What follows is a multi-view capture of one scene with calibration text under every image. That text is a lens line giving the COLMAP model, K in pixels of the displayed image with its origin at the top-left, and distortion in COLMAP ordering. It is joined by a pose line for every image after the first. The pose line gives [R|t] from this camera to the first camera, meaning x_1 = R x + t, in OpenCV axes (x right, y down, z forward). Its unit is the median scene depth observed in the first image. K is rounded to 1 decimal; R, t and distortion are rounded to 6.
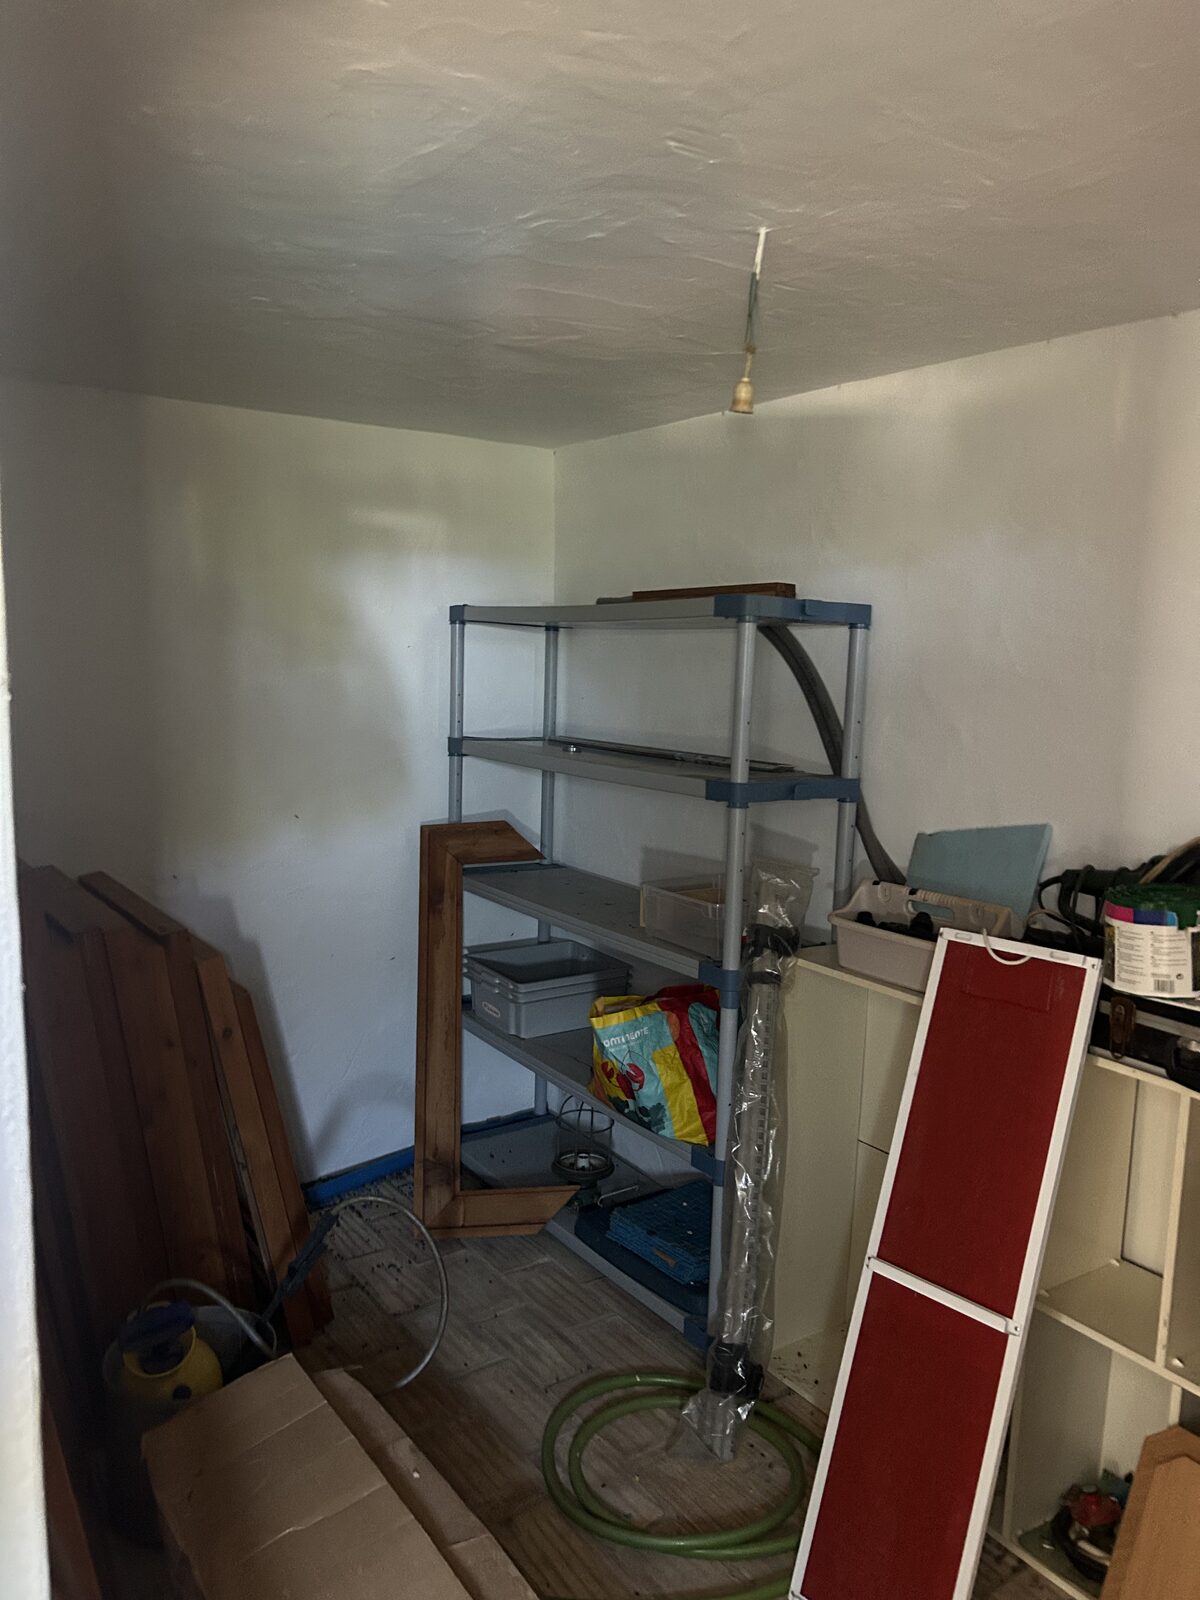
lens RADIAL K [[1205.3, 0, 609.3], [0, 1205.3, 803.5], [0, 0, 1]] dist [0.030096, -0.037024]
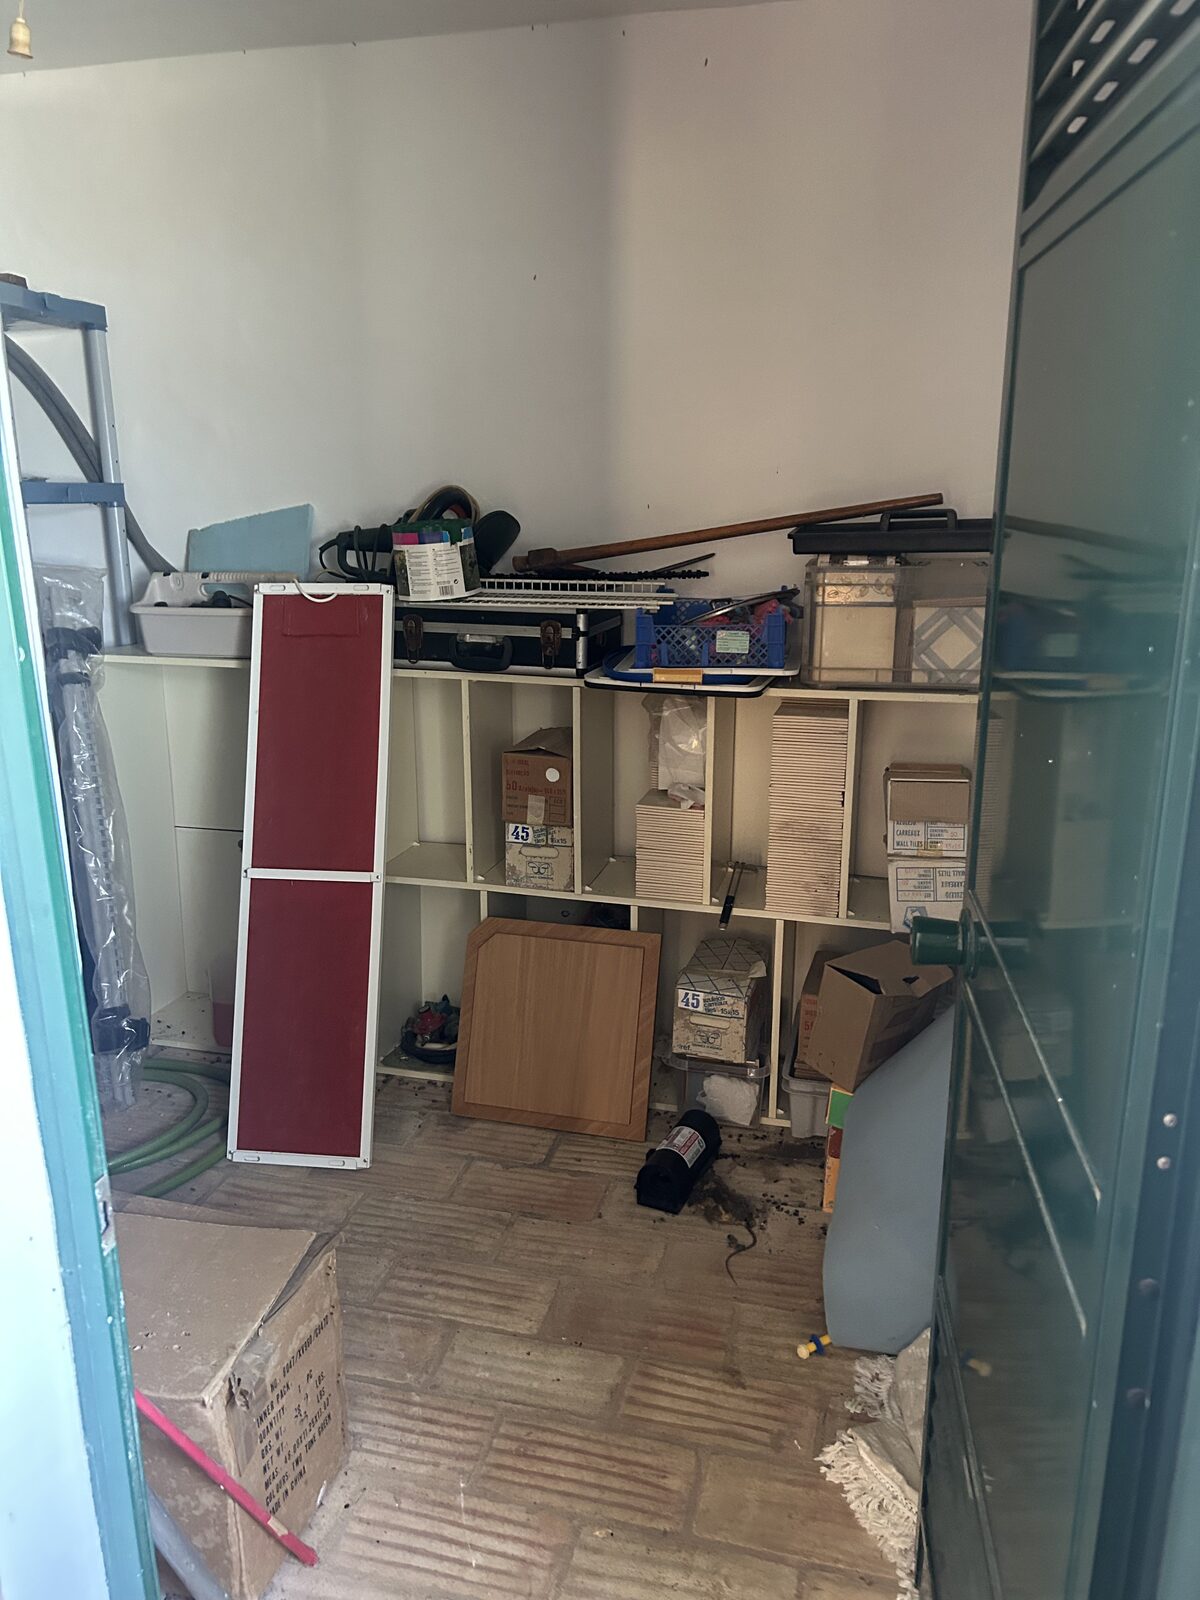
lens RADIAL K [[1205.3, 0, 589.0], [0, 1205.3, 806.8], [0, 0, 1]] dist [0.030096, -0.037024]
pose [[0.772759, -0.200353, 0.602248, -0.215723], [0.103113, 0.975894, 0.192349, 0.119509], [-0.626268, -0.086540, 0.774790, -0.111643]]
